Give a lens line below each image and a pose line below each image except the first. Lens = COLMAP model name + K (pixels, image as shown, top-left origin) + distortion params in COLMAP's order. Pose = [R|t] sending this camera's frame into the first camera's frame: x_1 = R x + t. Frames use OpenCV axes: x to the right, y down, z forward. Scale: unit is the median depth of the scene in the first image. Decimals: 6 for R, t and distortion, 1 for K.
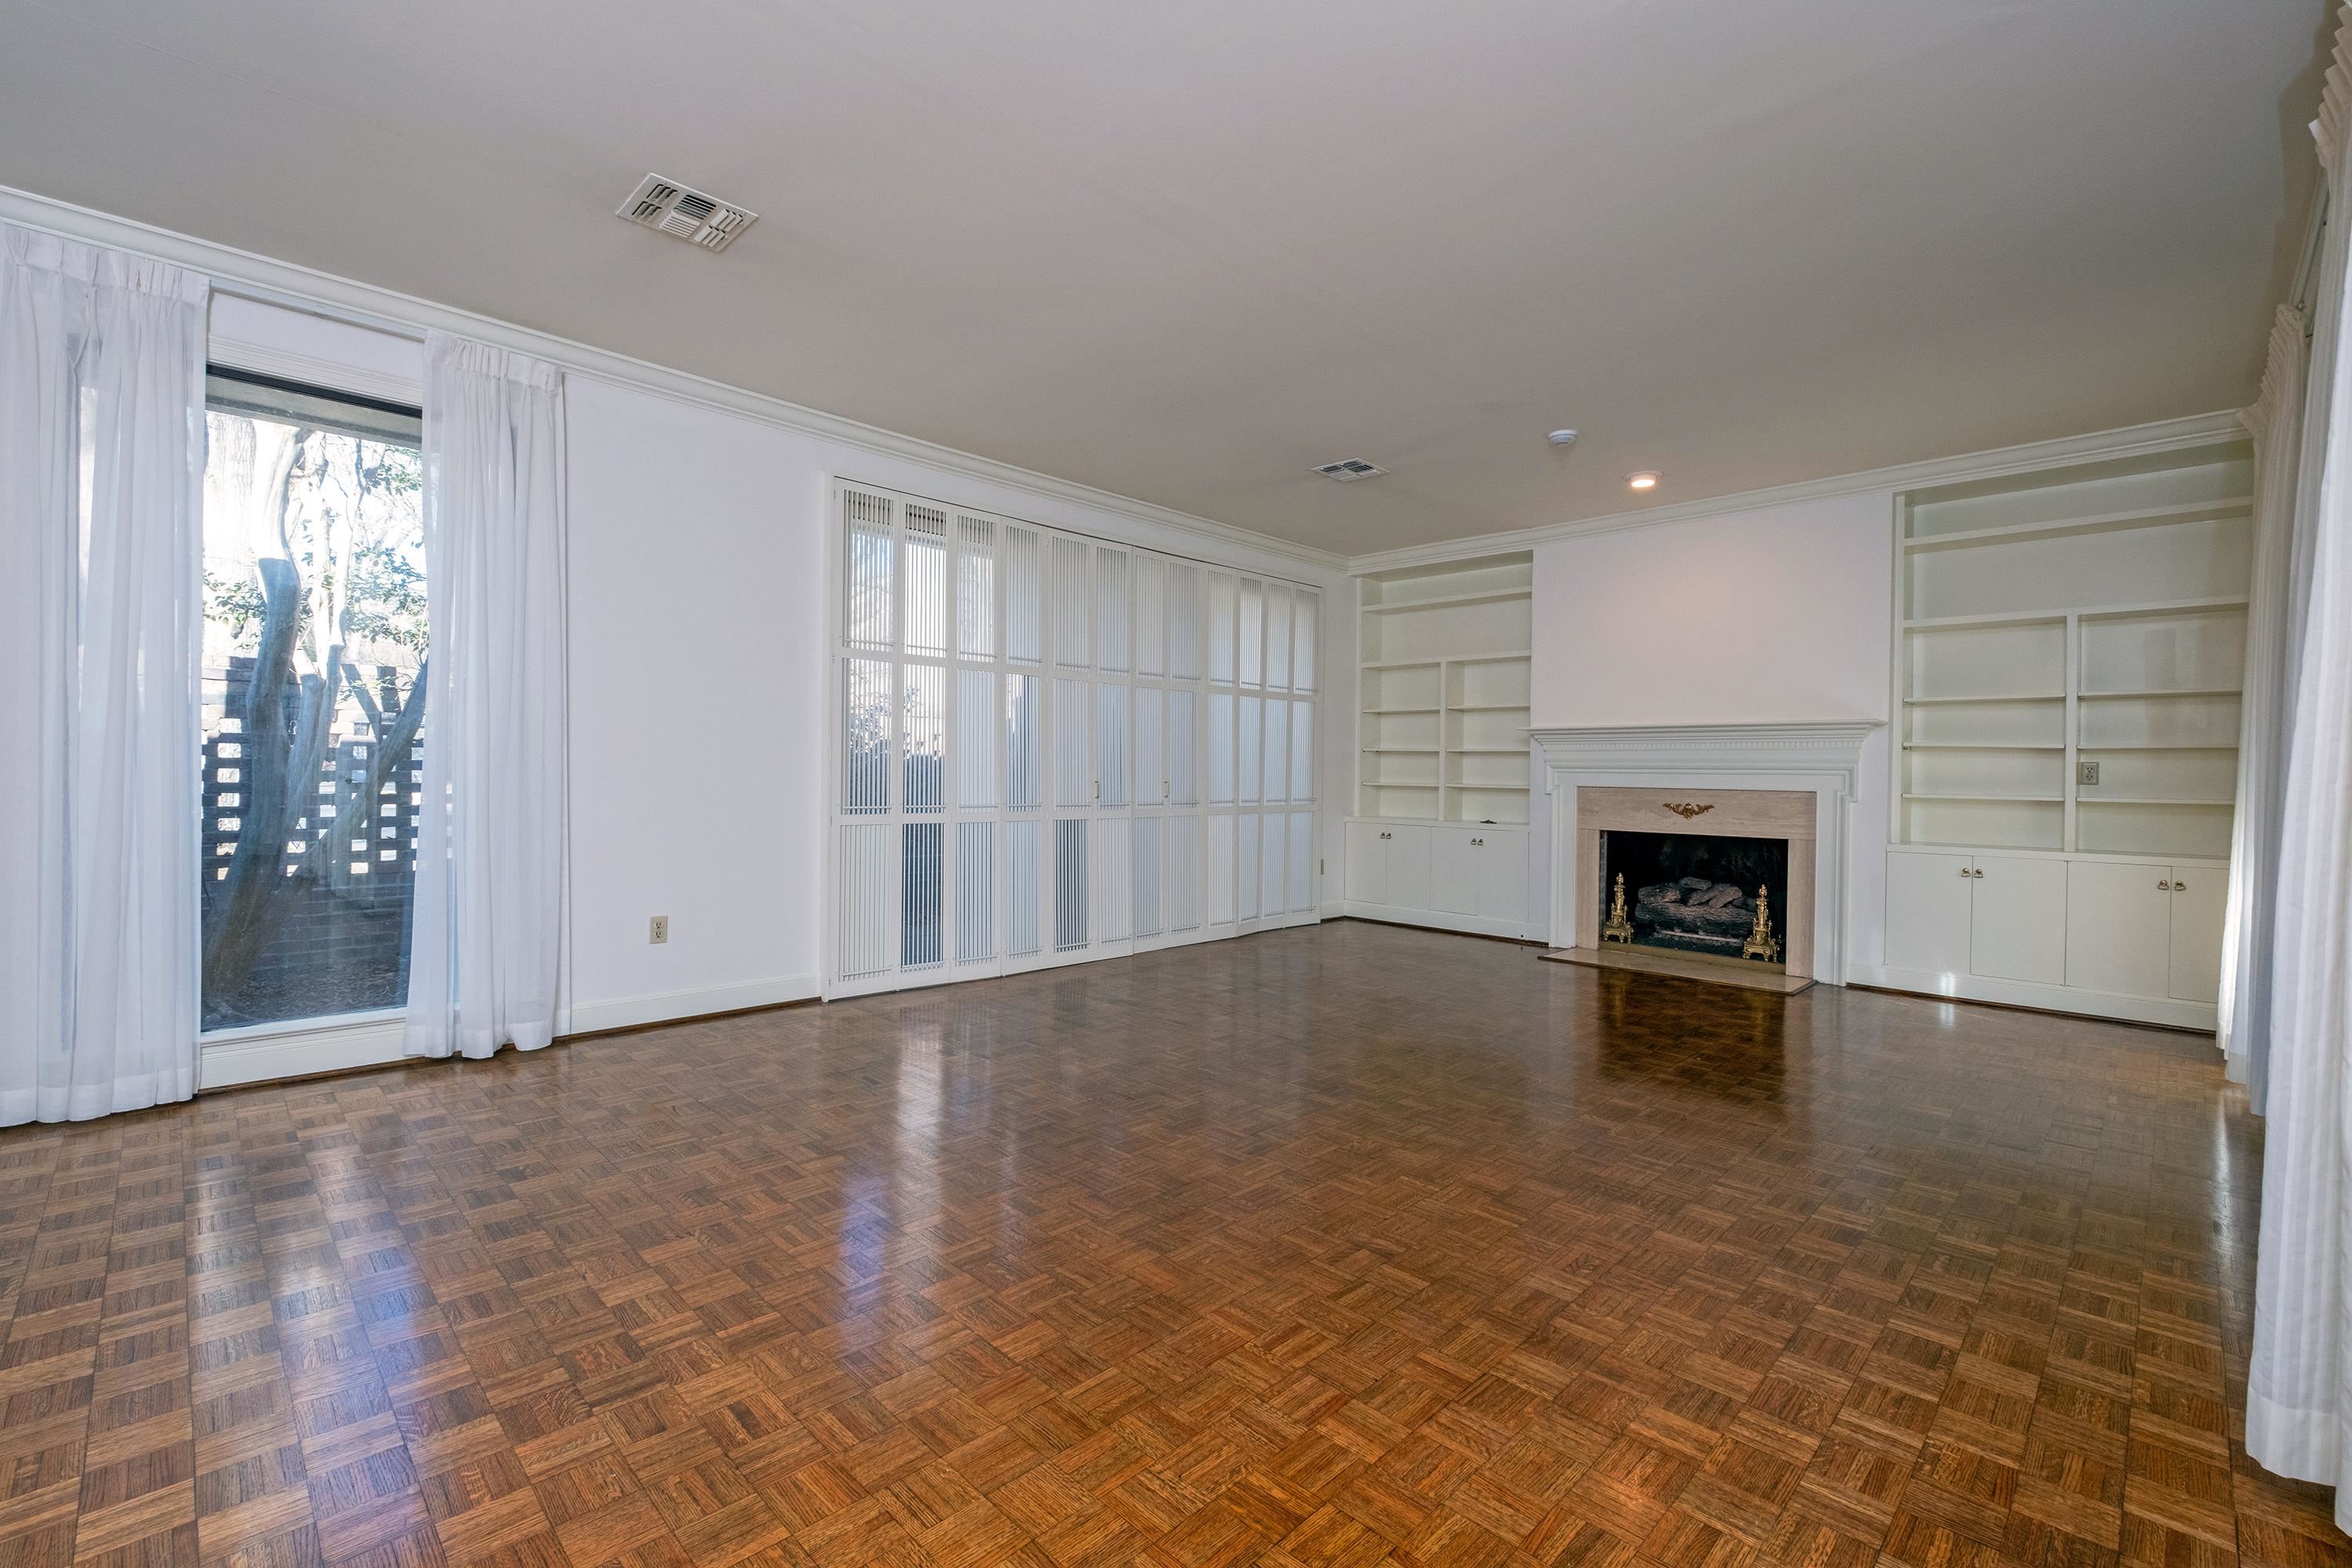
lens RADIAL K [[1012.5, 0, 1174.6], [0, 1012.5, 771.6], [0, 0, 1]] dist [0.001980, -0.003979]
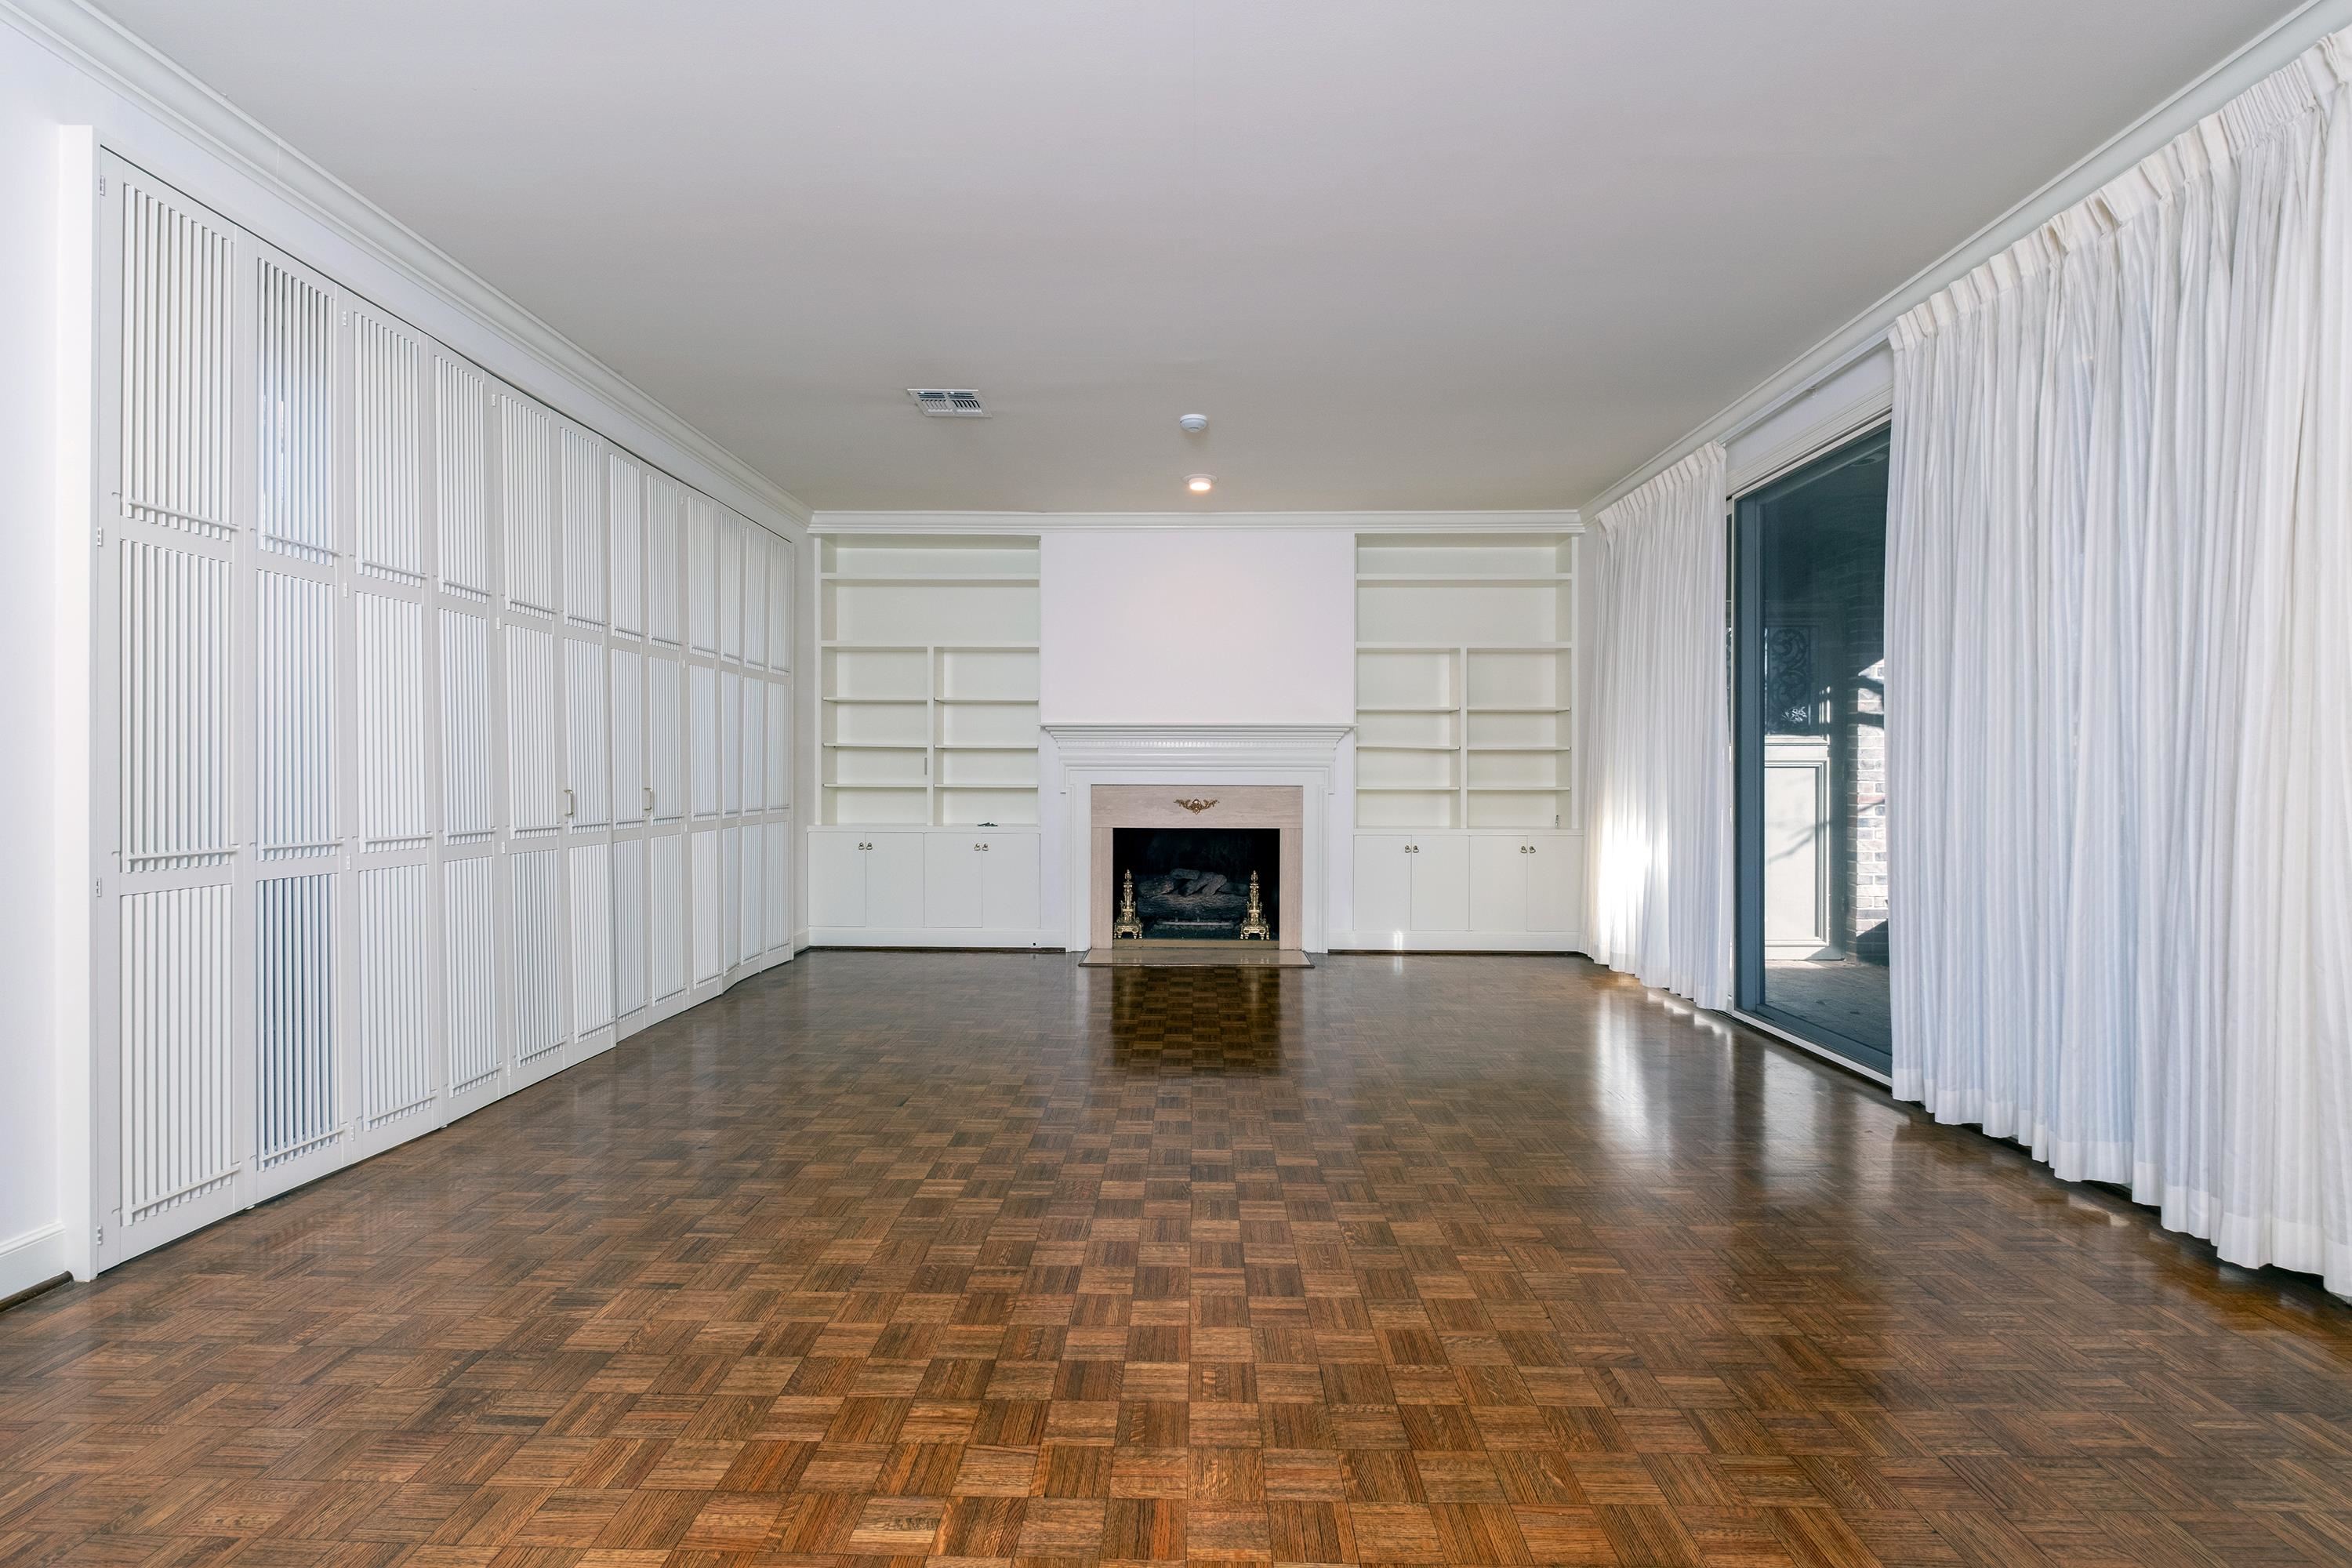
lens RADIAL K [[1012.5, 0, 1181.9], [0, 1012.5, 775.9], [0, 0, 1]] dist [0.001980, -0.003979]
pose [[0.719303, -0.011186, 0.694606, -0.234324], [0.005379, 0.999930, 0.010533, -0.003782], [-0.694675, -0.003840, 0.719313, 0.251668]]
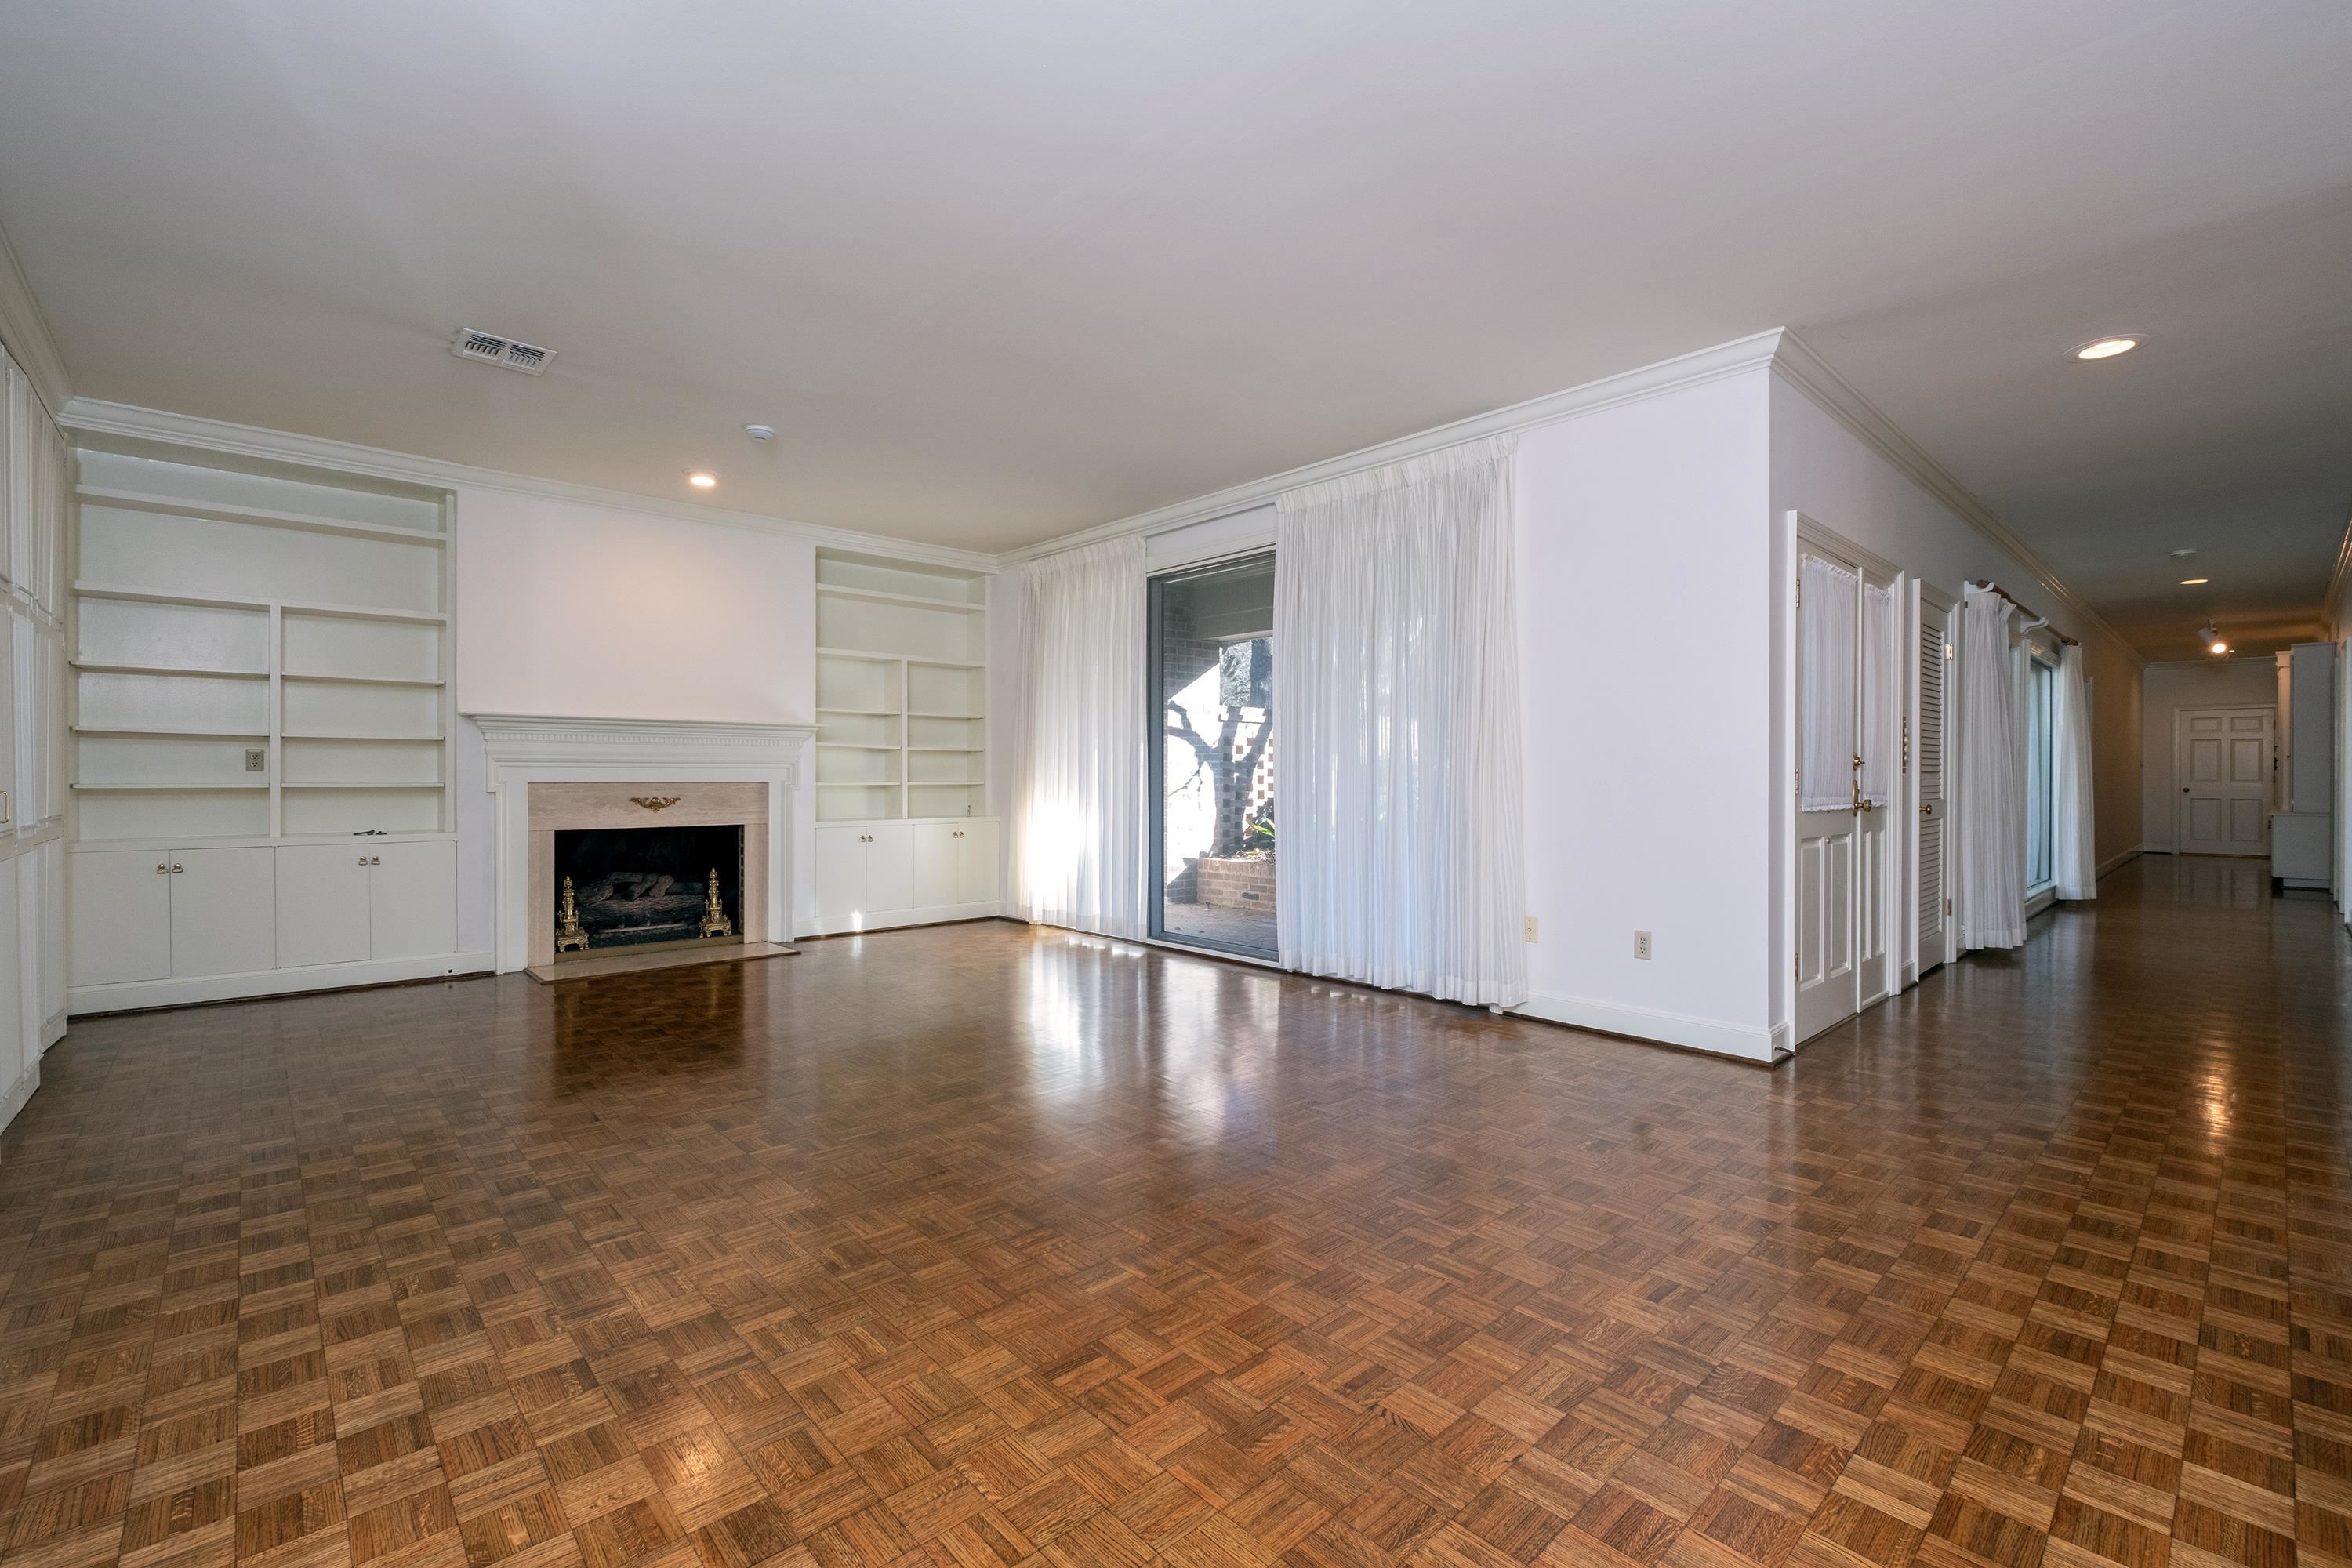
lens RADIAL K [[1012.5, 0, 1175.4], [0, 1012.5, 776.3], [0, 0, 1]] dist [0.001980, -0.003979]
pose [[0.043715, -0.016107, 0.998914, -0.477434], [-0.003195, 0.999863, 0.016262, -0.007263], [-0.999039, -0.003903, 0.043657, 0.435833]]
